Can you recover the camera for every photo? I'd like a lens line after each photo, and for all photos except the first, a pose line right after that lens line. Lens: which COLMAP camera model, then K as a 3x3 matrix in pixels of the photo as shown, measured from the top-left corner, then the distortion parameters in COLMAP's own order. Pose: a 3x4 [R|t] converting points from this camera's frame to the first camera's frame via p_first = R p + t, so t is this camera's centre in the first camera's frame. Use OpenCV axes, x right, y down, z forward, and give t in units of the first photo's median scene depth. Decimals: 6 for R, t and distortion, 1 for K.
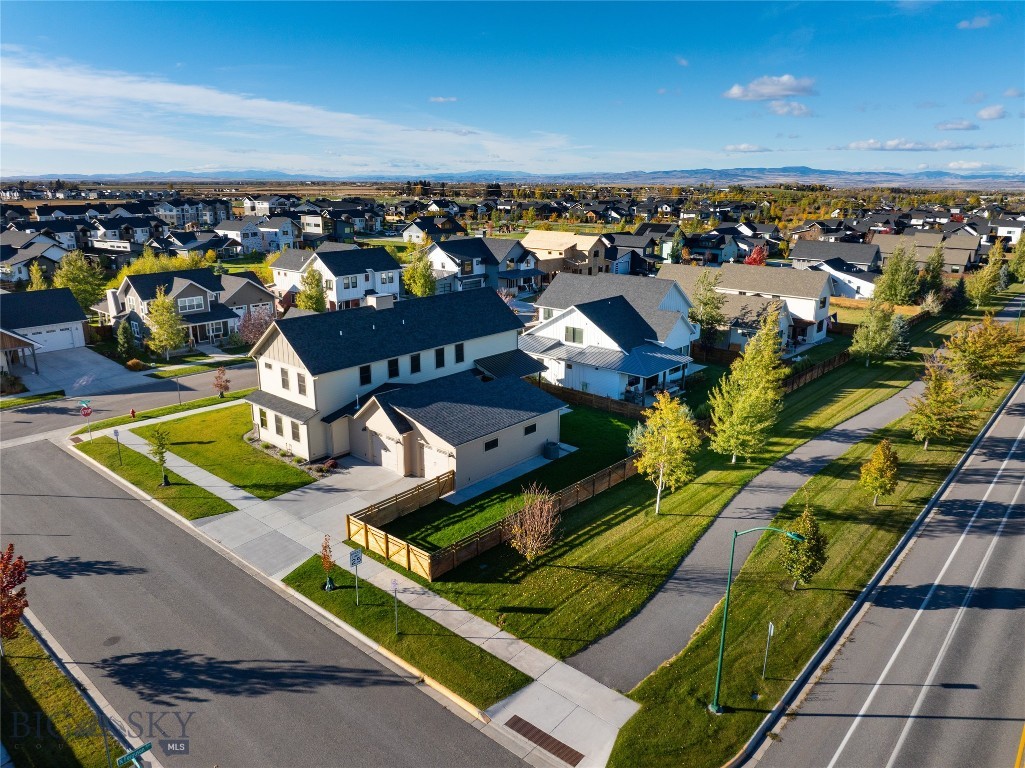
lens RADIAL K [[724.6, 0, 512.5], [0, 724.6, 384.0], [0, 0, 1]] dist [-0.039684, -0.000574]
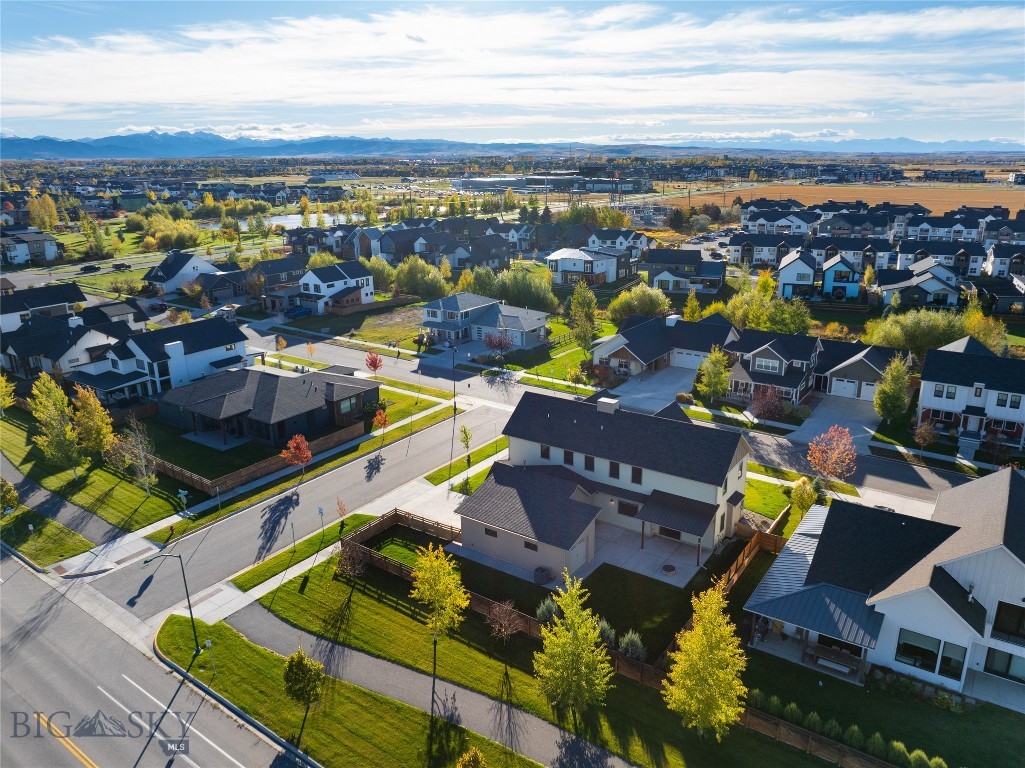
lens RADIAL K [[724.6, 0, 512.5], [0, 724.6, 384.0], [0, 0, 1]] dist [-0.039684, -0.000574]
pose [[0.104052, 0.287915, -0.951986, 1.547709], [-0.256660, 0.932534, 0.253979, -0.686417], [0.960884, 0.217910, 0.170929, 1.069495]]
